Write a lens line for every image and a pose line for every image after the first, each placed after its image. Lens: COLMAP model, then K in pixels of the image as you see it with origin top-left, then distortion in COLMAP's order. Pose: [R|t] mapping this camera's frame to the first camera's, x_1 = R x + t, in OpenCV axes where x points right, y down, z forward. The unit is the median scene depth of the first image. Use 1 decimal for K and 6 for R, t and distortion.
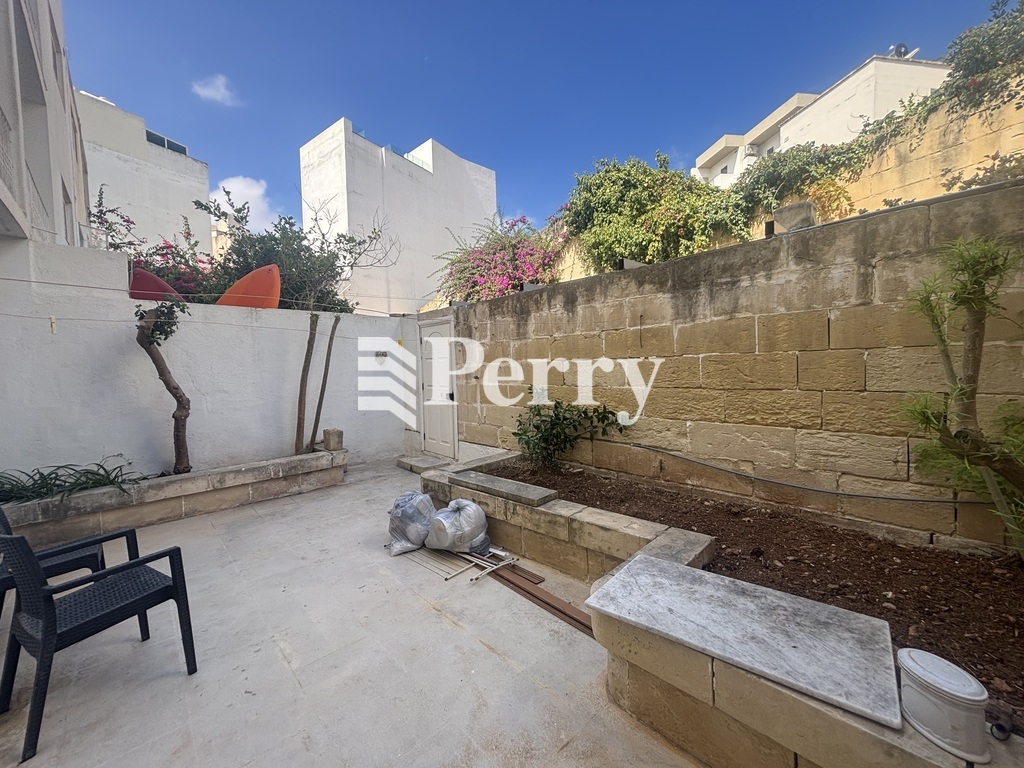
lens RADIAL K [[412.4, 0, 512.0], [0, 412.4, 384.0], [0, 0, 1]] dist [0.030042, -0.025257]
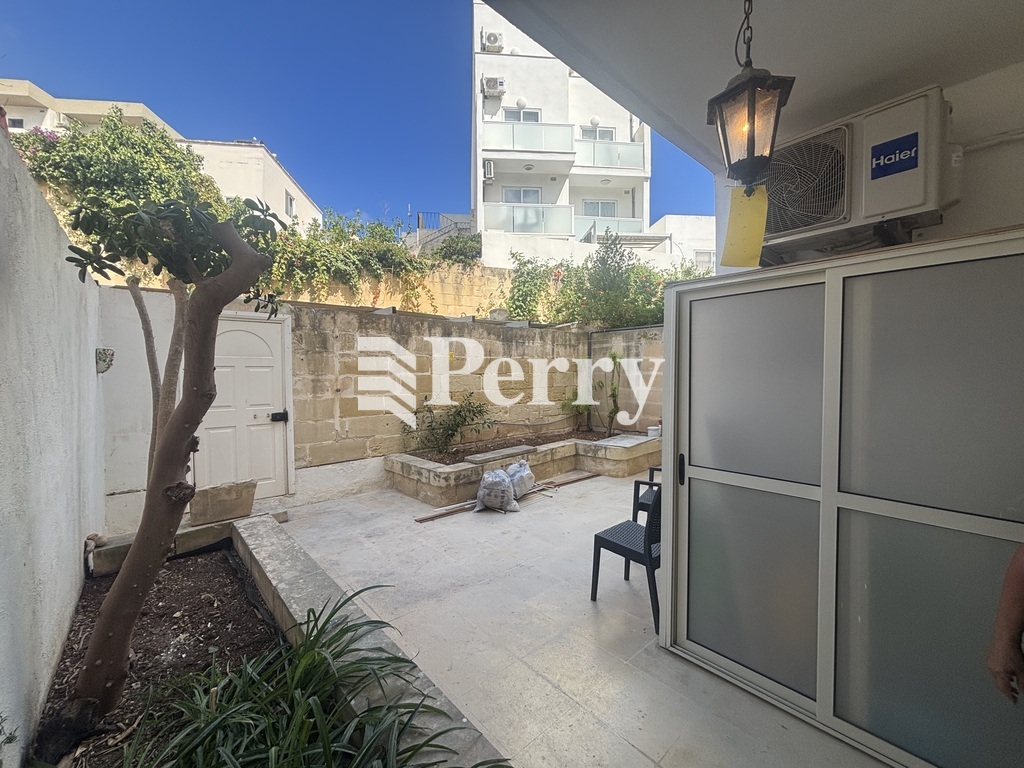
lens RADIAL K [[412.4, 0, 512.0], [0, 412.4, 384.0], [0, 0, 1]] dist [0.030042, -0.025257]
pose [[0.014900, 0.000448, 0.999889, -1.325244], [0.050341, 0.998731, -0.001198, -0.010643], [-0.998621, 0.050353, 0.014859, 0.773411]]
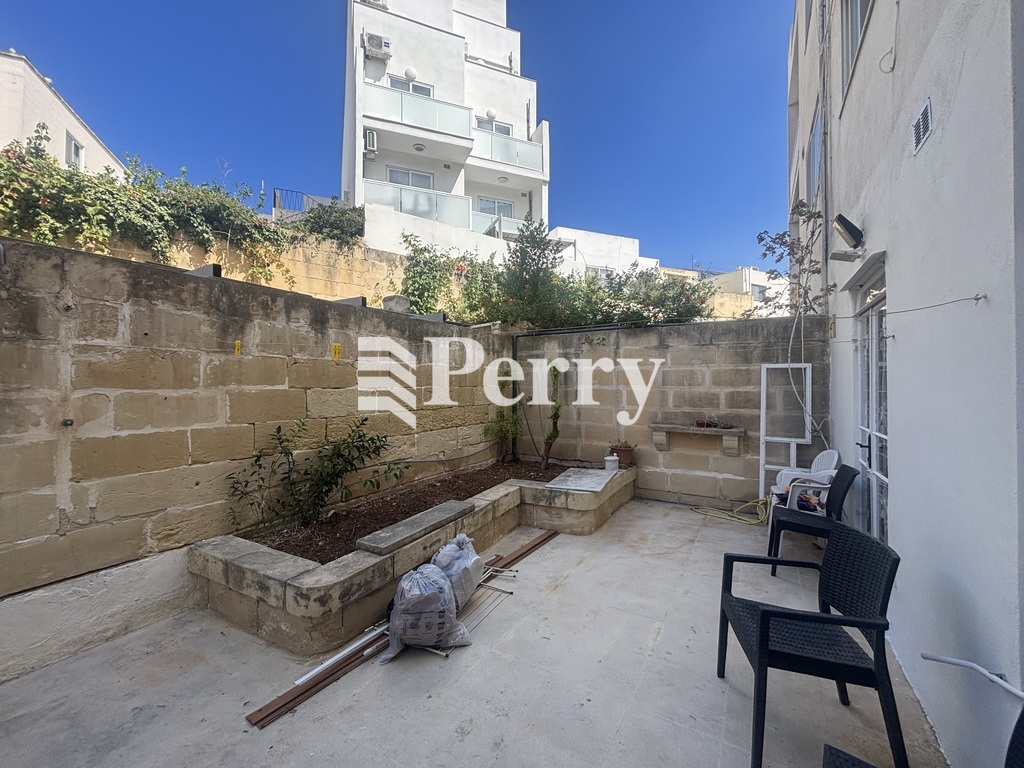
lens RADIAL K [[413.1, 0, 512.0], [0, 413.1, 384.0], [0, 0, 1]] dist [-0.003276, 0.000755]
pose [[-0.283442, 0.033323, 0.958410, -0.819295], [0.054208, 0.998355, -0.018680, -0.029265], [-0.957456, 0.046659, -0.284782, 0.881726]]
